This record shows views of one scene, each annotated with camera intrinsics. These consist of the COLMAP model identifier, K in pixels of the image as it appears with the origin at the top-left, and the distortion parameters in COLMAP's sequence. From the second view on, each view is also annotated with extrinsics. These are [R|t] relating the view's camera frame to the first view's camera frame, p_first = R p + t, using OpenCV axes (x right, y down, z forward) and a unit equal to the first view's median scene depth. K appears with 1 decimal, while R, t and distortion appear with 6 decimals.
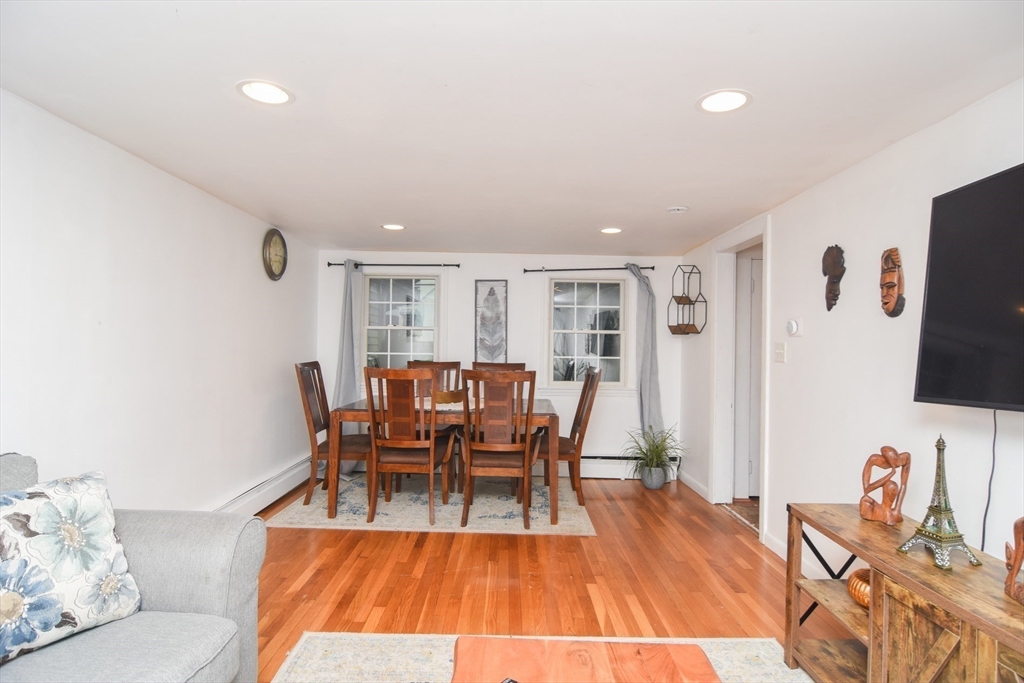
lens RADIAL K [[548.7, 0, 508.2], [0, 548.7, 339.2], [0, 0, 1]] dist [-0.004734, -0.011577]
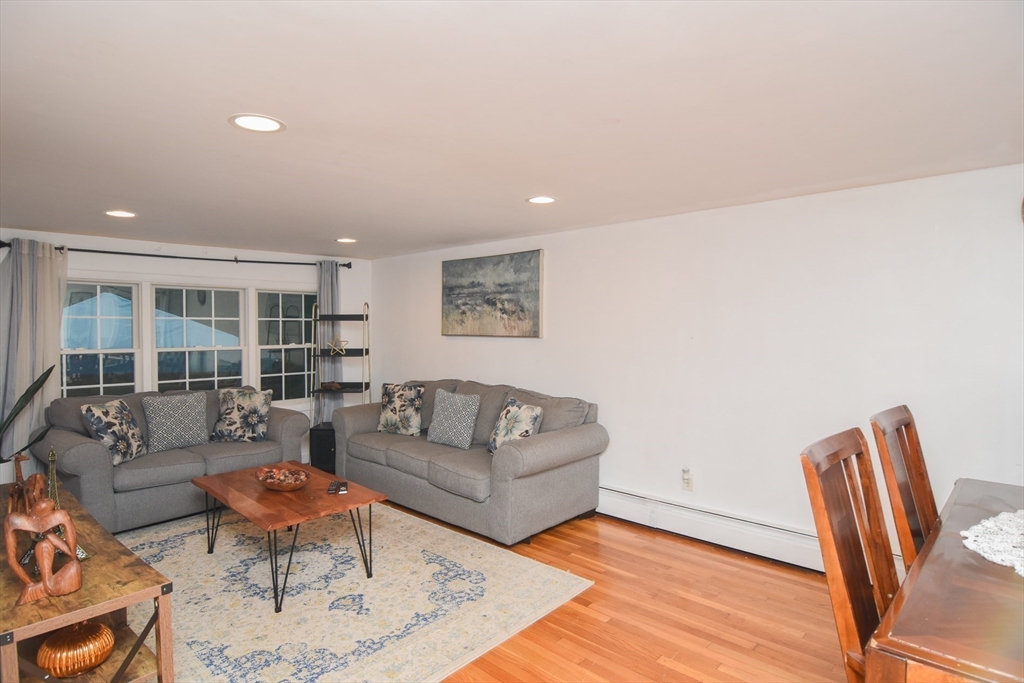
lens RADIAL K [[548.7, 0, 508.2], [0, 548.7, 339.2], [0, 0, 1]] dist [-0.004734, -0.011577]
pose [[-0.676560, 0.002517, -0.736383, 0.306353], [-0.006206, 0.999939, 0.009119, -0.012196], [0.736361, 0.010740, -0.676503, 0.767712]]
